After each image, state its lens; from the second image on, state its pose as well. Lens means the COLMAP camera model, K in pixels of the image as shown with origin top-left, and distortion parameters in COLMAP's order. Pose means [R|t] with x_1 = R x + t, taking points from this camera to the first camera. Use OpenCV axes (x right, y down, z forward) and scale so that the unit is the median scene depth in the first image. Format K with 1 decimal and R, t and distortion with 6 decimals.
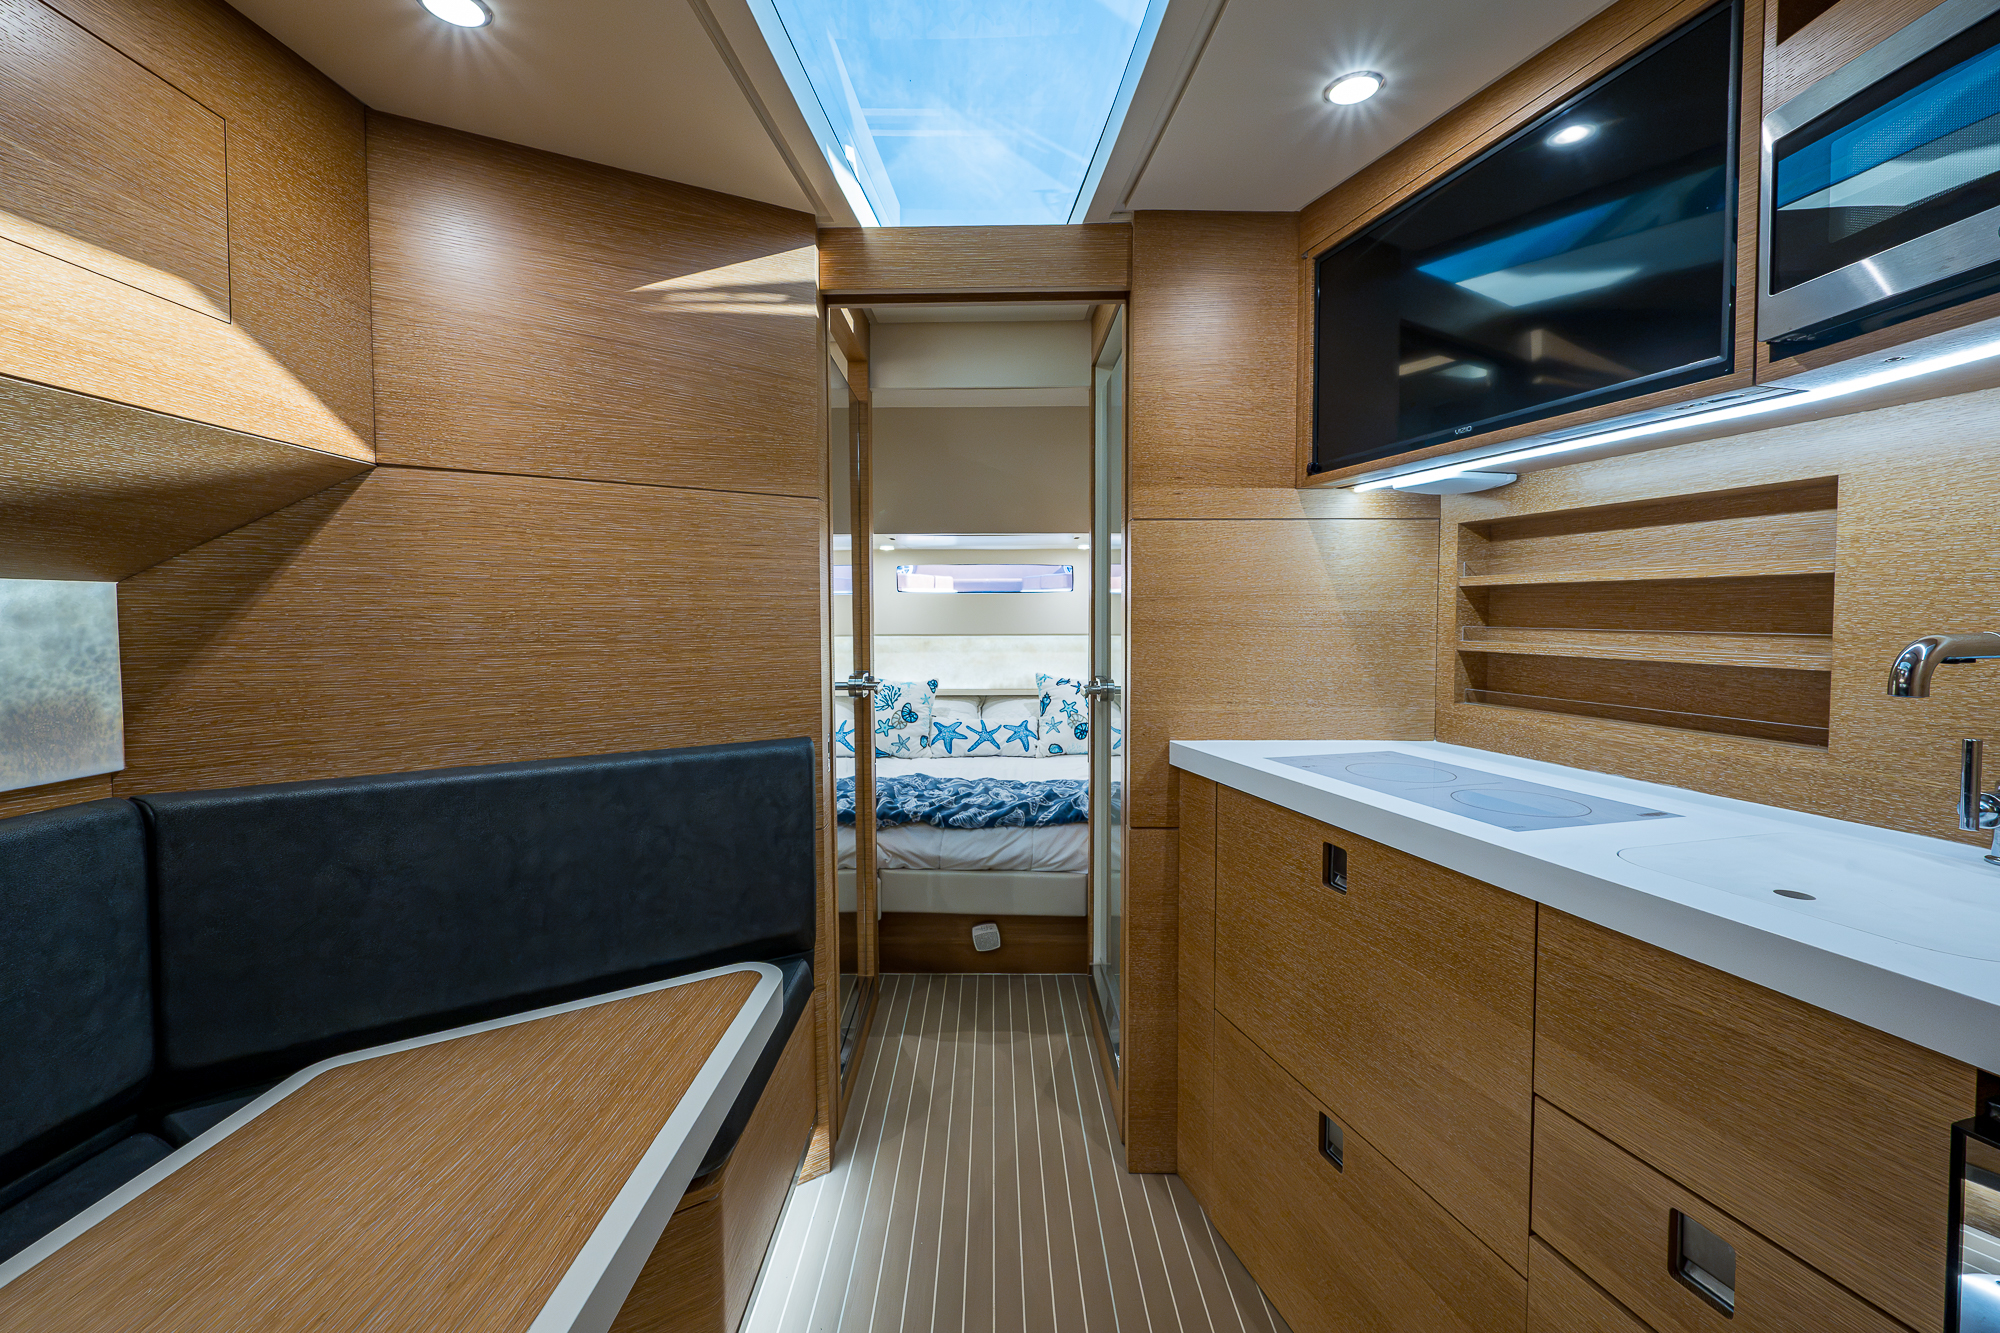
lens RADIAL K [[805.5, 0, 988.0], [0, 805.5, 655.3], [0, 0, 1]] dist [0.001943, -0.000297]
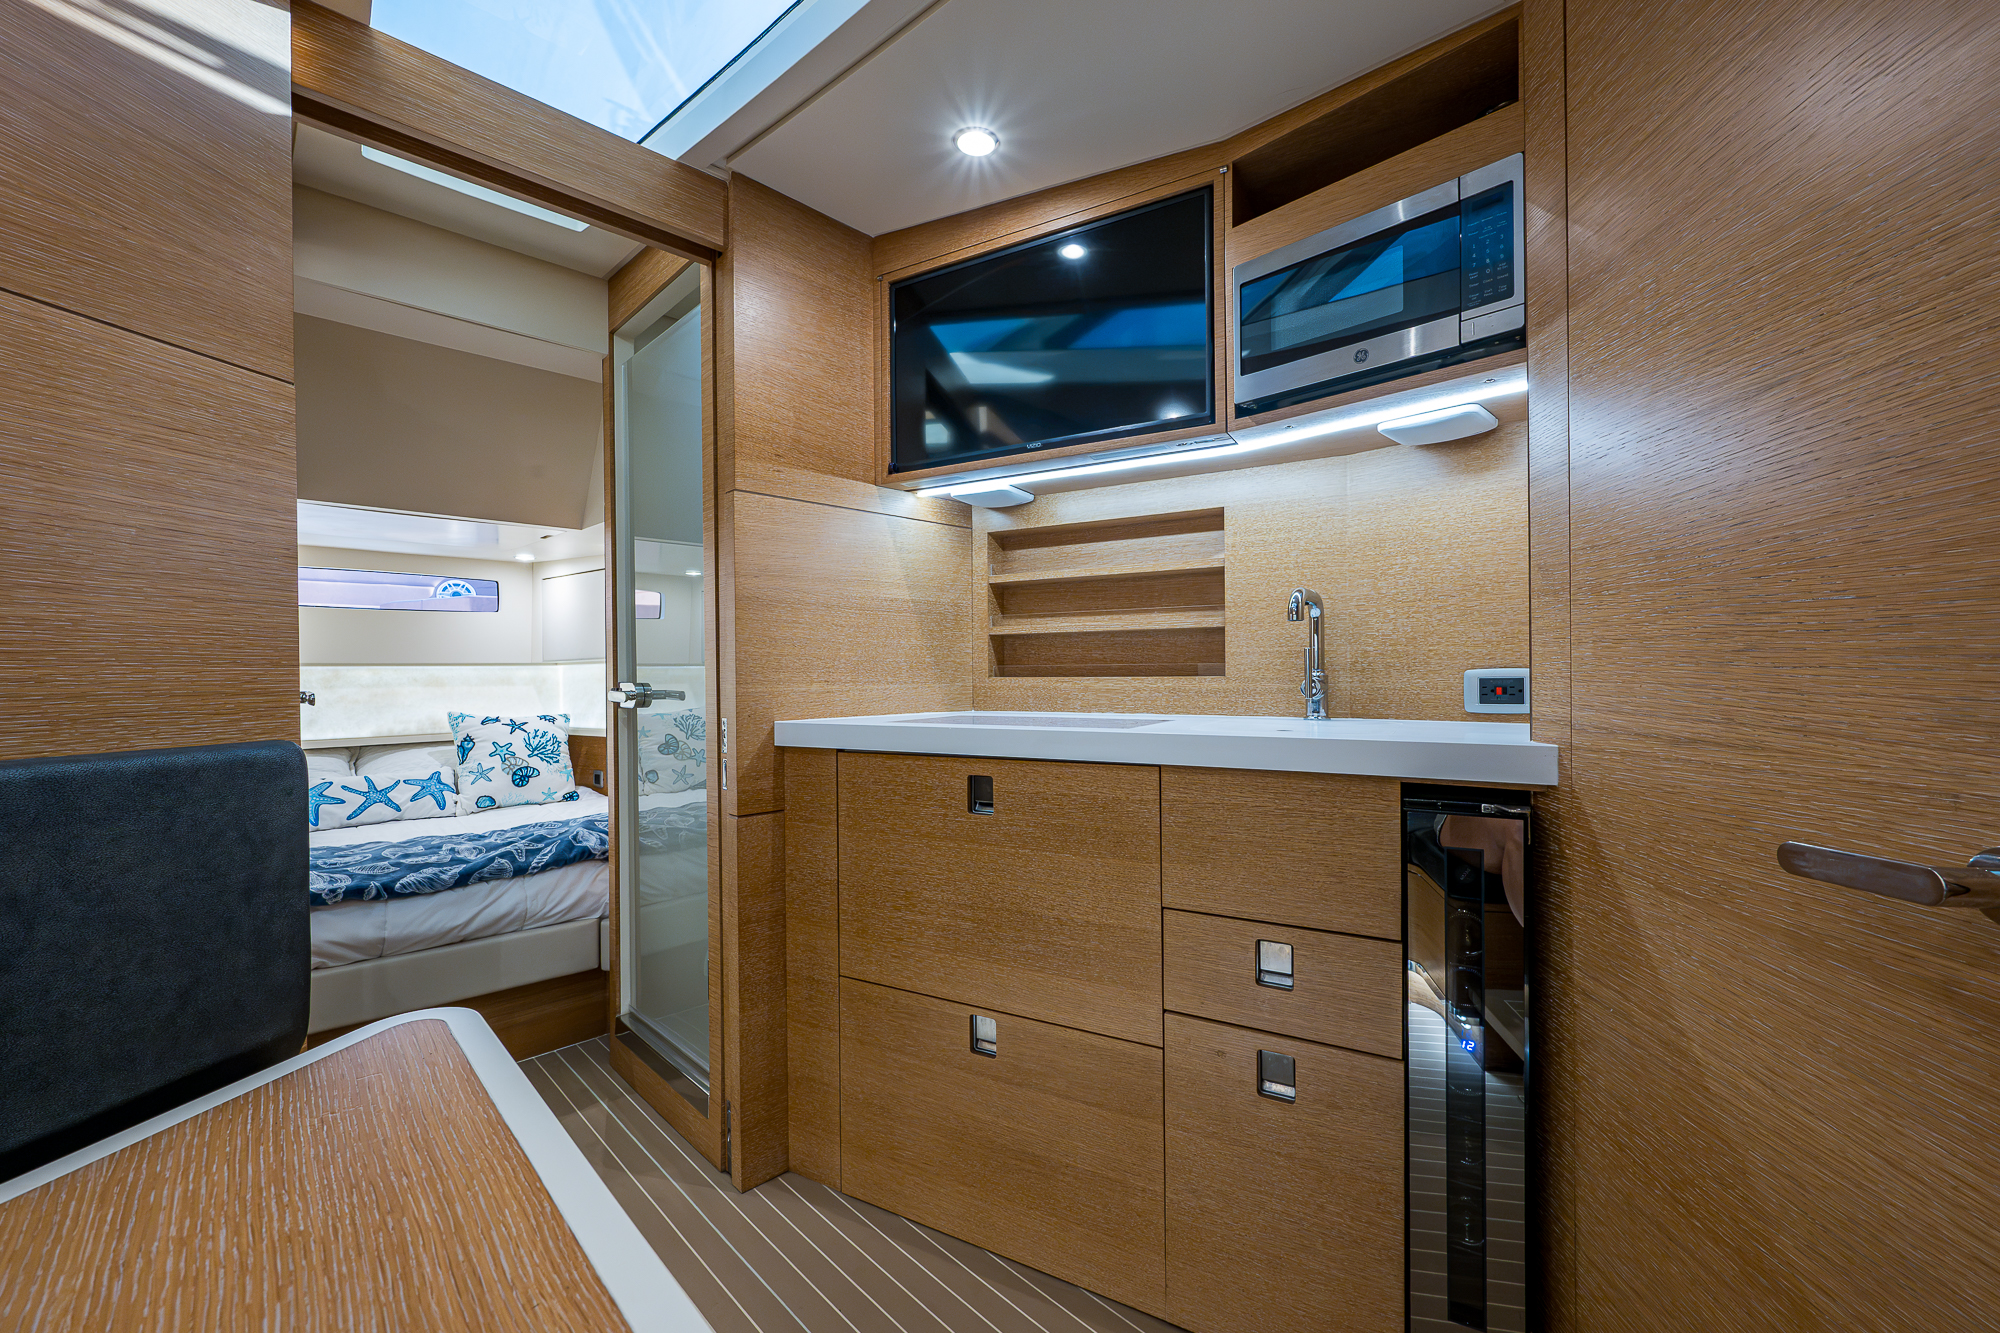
lens RADIAL K [[805.5, 0, 1007.4], [0, 805.5, 696.3], [0, 0, 1]] dist [0.001943, -0.000297]
pose [[0.697658, -0.023022, 0.716061, -0.279175], [0.049475, 0.998646, -0.016096, 0.105058], [-0.714720, 0.046656, 0.697852, 0.109564]]
